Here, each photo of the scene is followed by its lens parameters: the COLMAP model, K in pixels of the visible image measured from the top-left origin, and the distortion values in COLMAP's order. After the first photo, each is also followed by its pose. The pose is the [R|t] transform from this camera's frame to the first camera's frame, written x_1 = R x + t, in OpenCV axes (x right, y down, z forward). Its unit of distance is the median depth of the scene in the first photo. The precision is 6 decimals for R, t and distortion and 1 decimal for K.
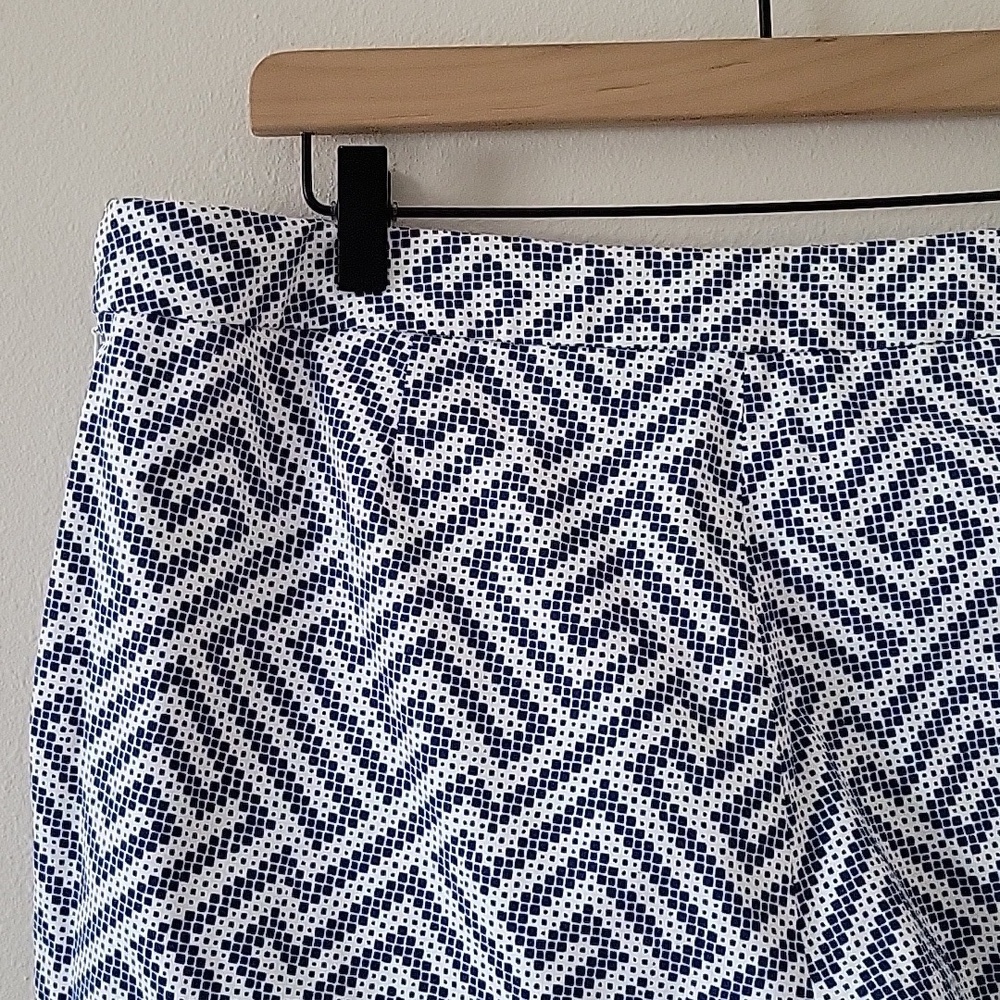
lens RADIAL K [[2087.0, 0, 491.4], [0, 2087.0, 492.3], [0, 0, 1]] dist [0.099921, 0.000000]
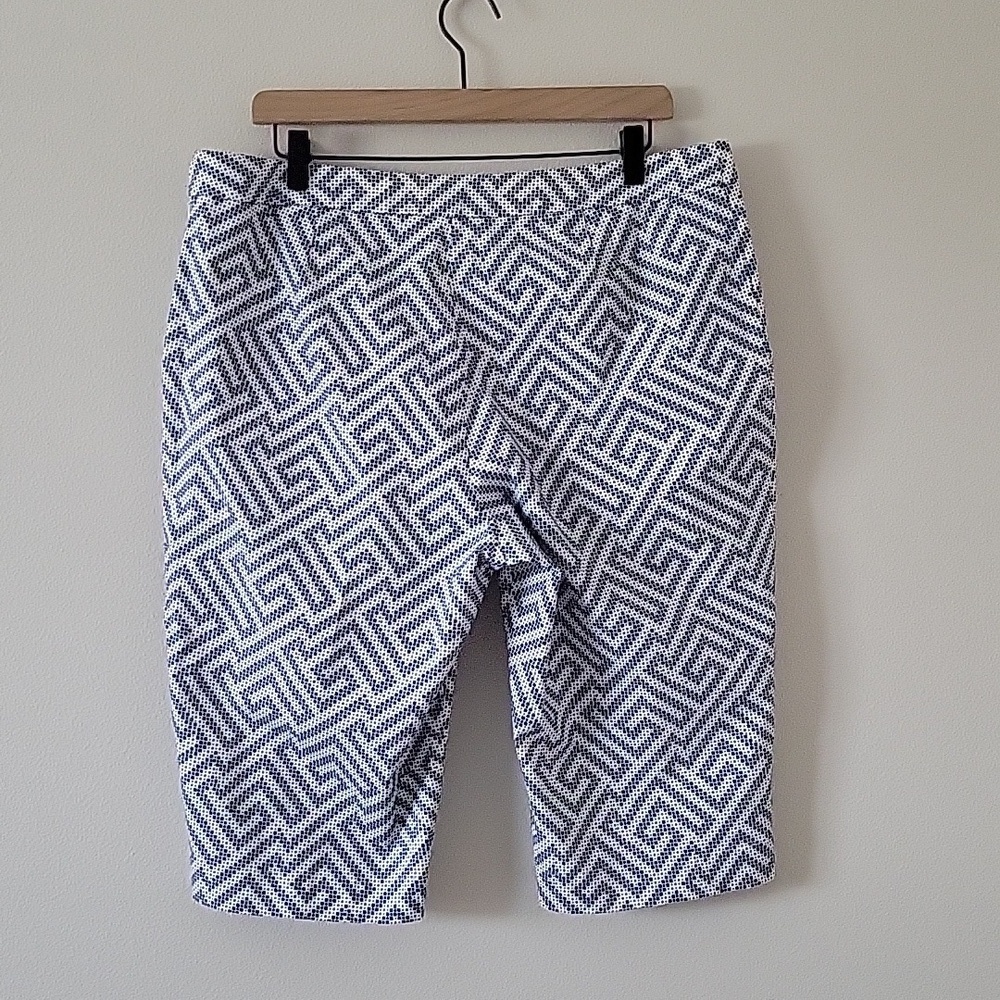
lens RADIAL K [[2087.0, 0, 509.4], [0, 2087.0, 507.1], [0, 0, 1]] dist [0.099921, 0.000000]
pose [[0.999248, 0.009319, 0.037628, 0.099661], [-0.010623, 0.999344, 0.034610, 0.192843], [-0.037281, -0.034984, 0.998692, -1.511272]]
